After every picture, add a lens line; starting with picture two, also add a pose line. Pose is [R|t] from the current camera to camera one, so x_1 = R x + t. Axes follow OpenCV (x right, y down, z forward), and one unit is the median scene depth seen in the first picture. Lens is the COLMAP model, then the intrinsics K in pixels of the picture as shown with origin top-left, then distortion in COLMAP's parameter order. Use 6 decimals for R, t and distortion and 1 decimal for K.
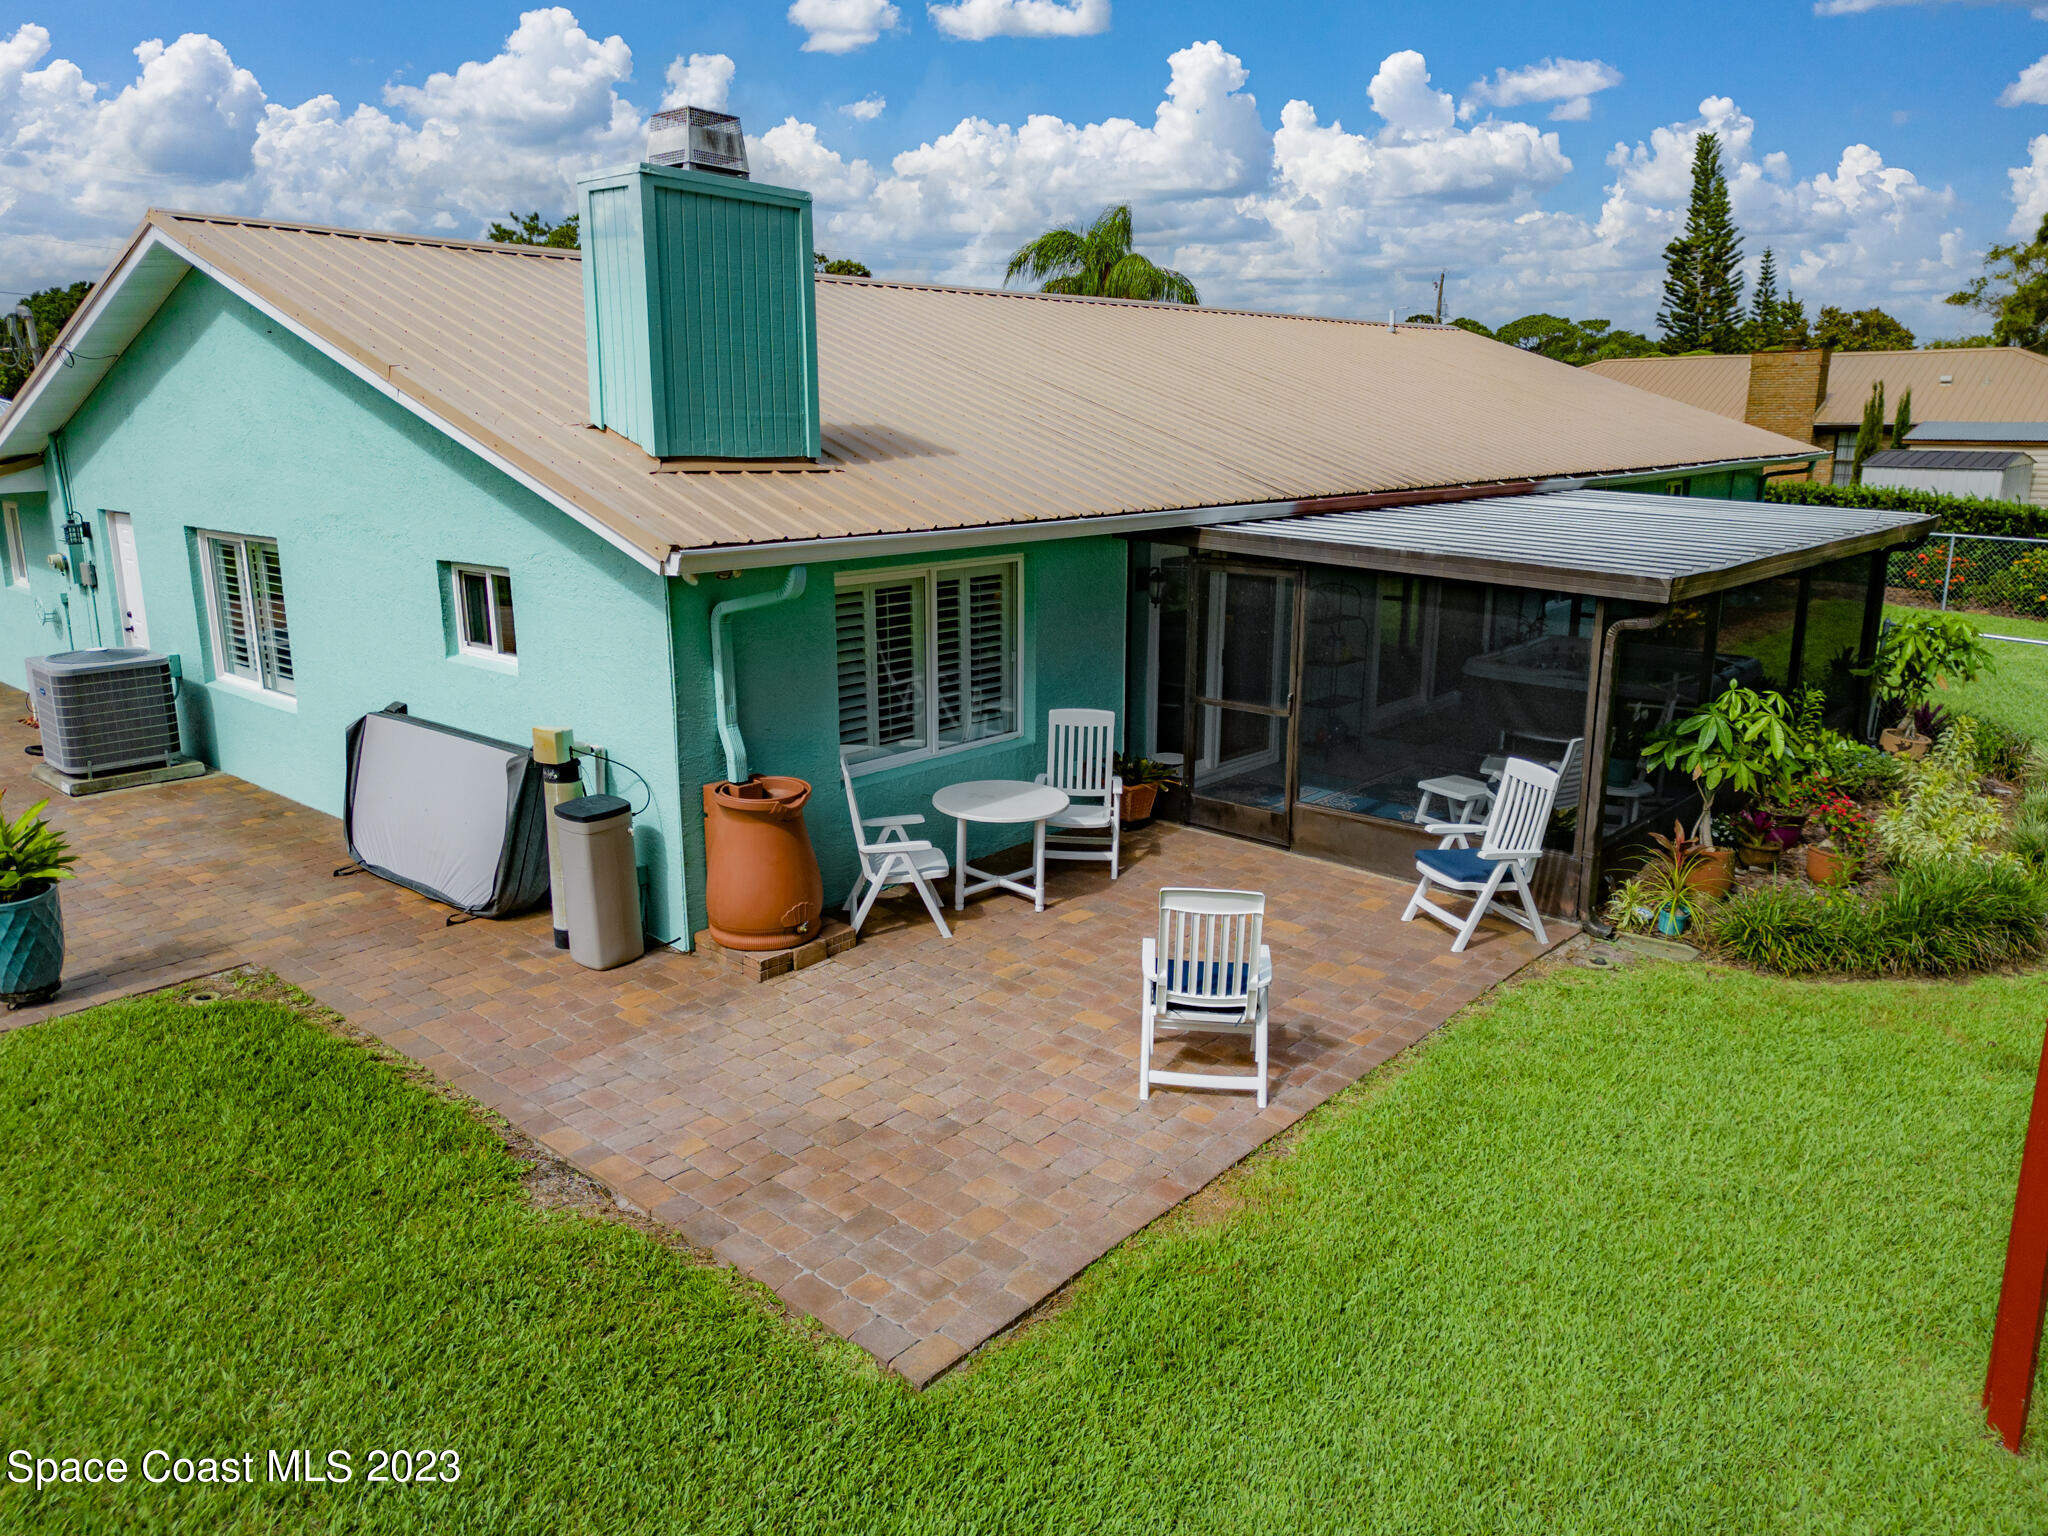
lens RADIAL K [[1457.1, 0, 1032.7], [0, 1457.1, 773.1], [0, 0, 1]] dist [0.010374, -0.001570]
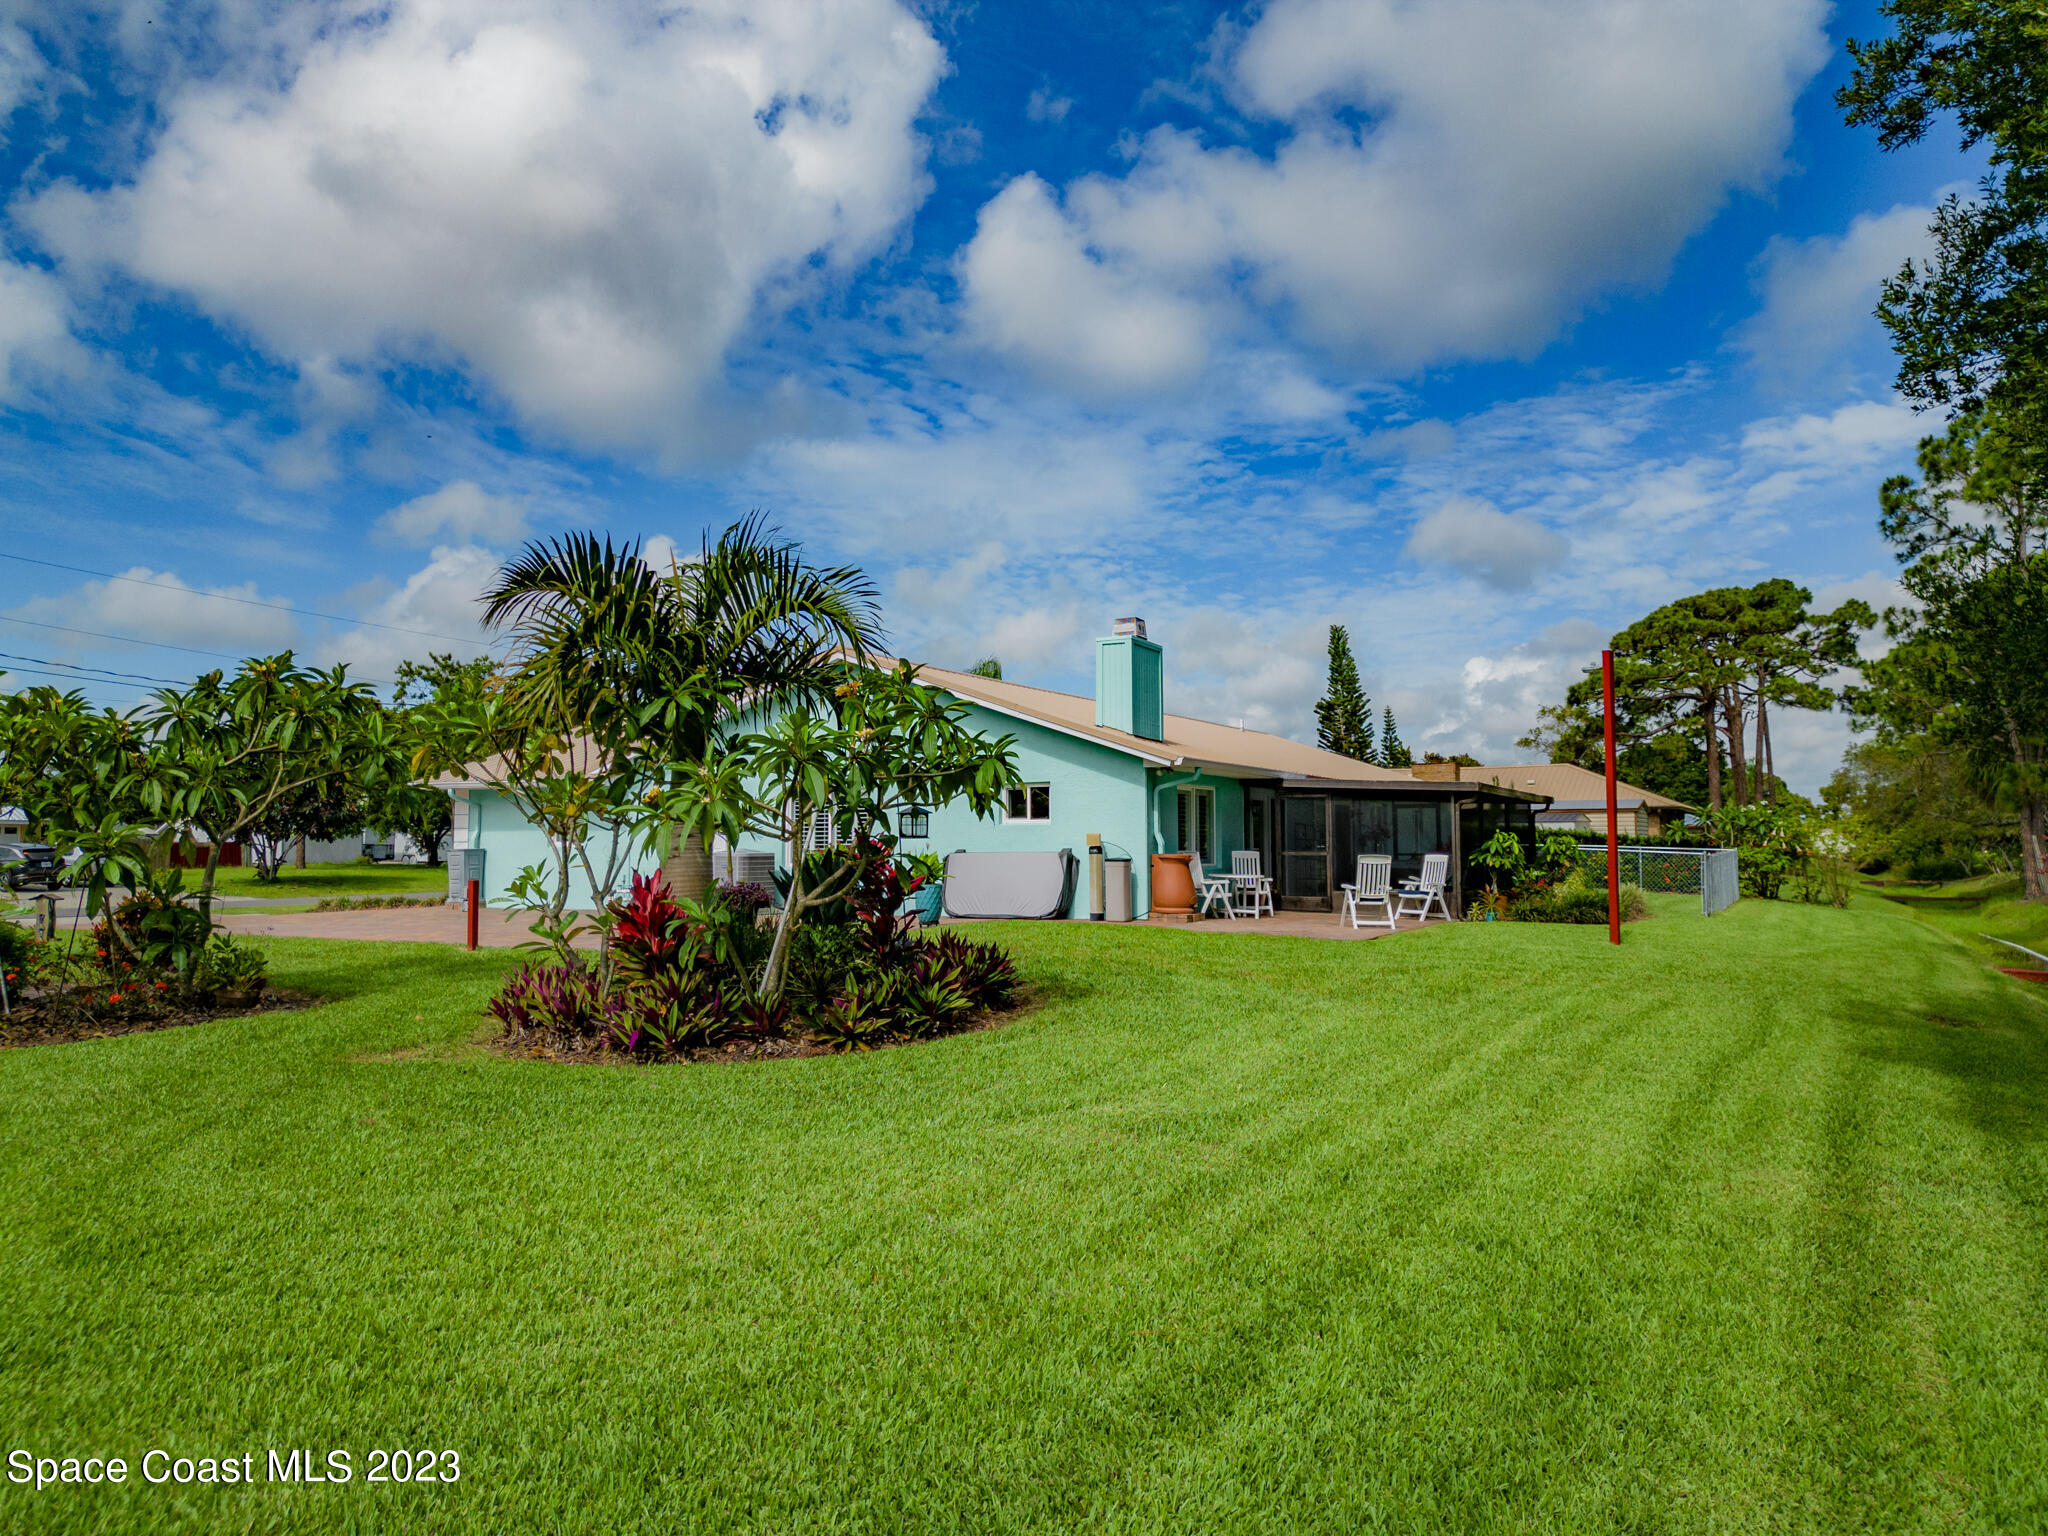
lens RADIAL K [[1457.1, 0, 1018.1], [0, 1457.1, 768.5], [0, 0, 1]] dist [0.010374, -0.001570]
pose [[0.976980, 0.013909, 0.212876, -0.684680], [0.049942, 0.955230, -0.291620, 0.410307], [-0.207402, 0.295538, 0.932546, -0.963826]]
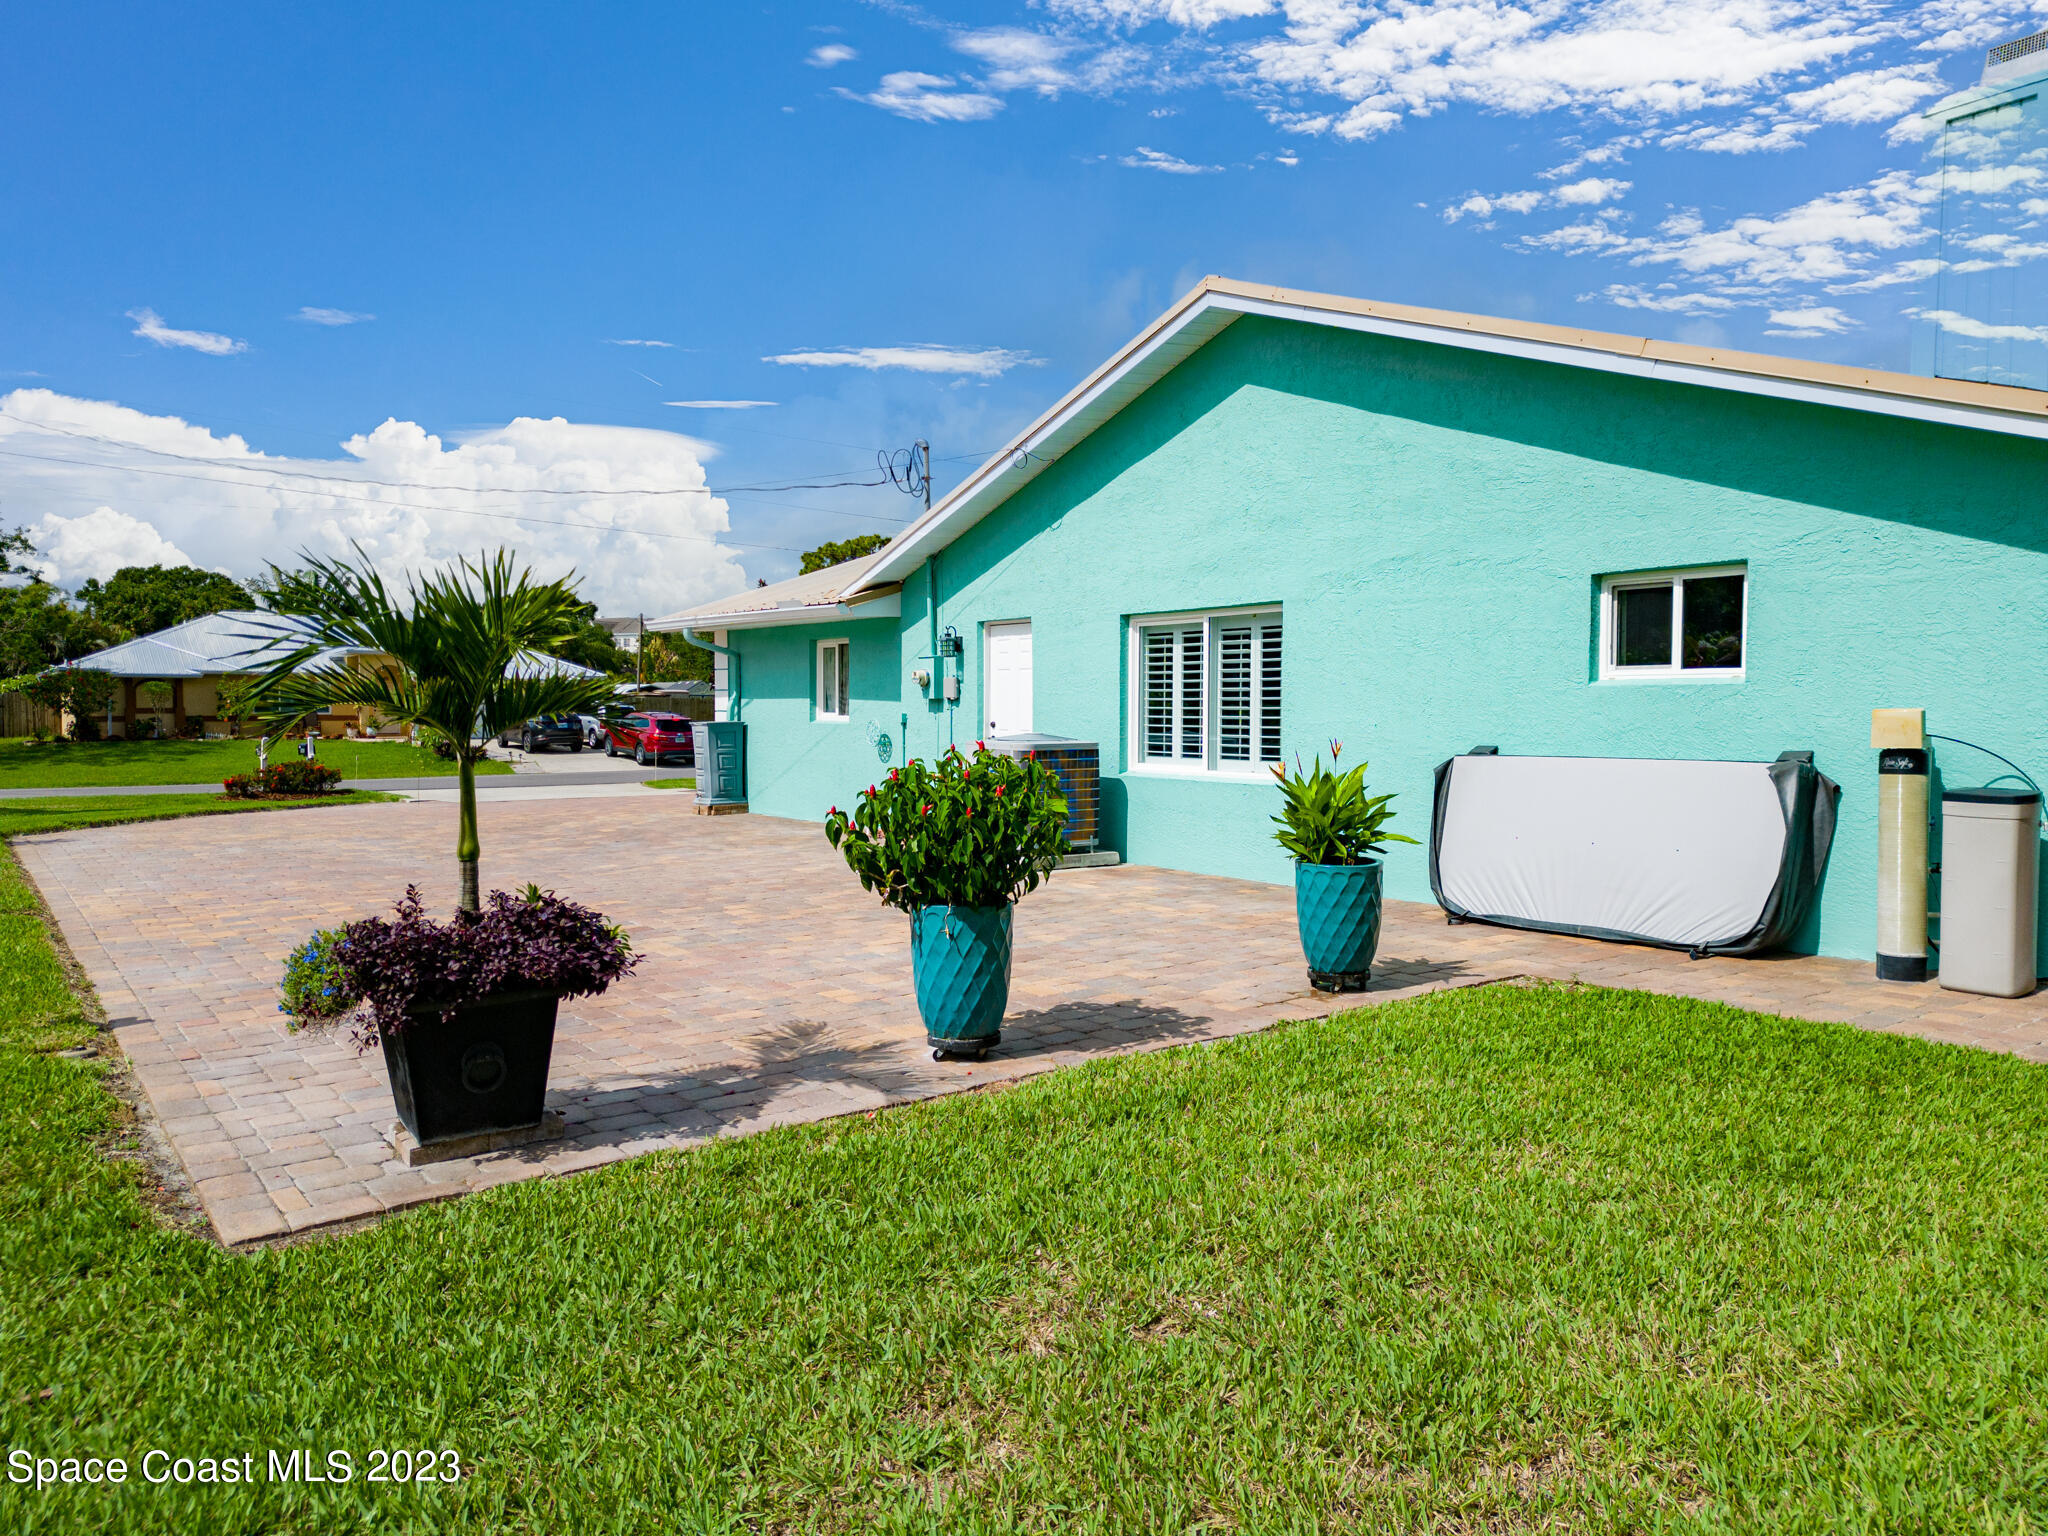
lens RADIAL K [[1457.1, 0, 1022.3], [0, 1457.1, 757.5], [0, 0, 1]] dist [0.010374, -0.001570]
pose [[0.974900, 0.009142, -0.222456, -0.425945], [-0.055732, 0.977368, -0.204074, 0.132509], [0.215556, 0.211350, 0.953345, 0.063292]]
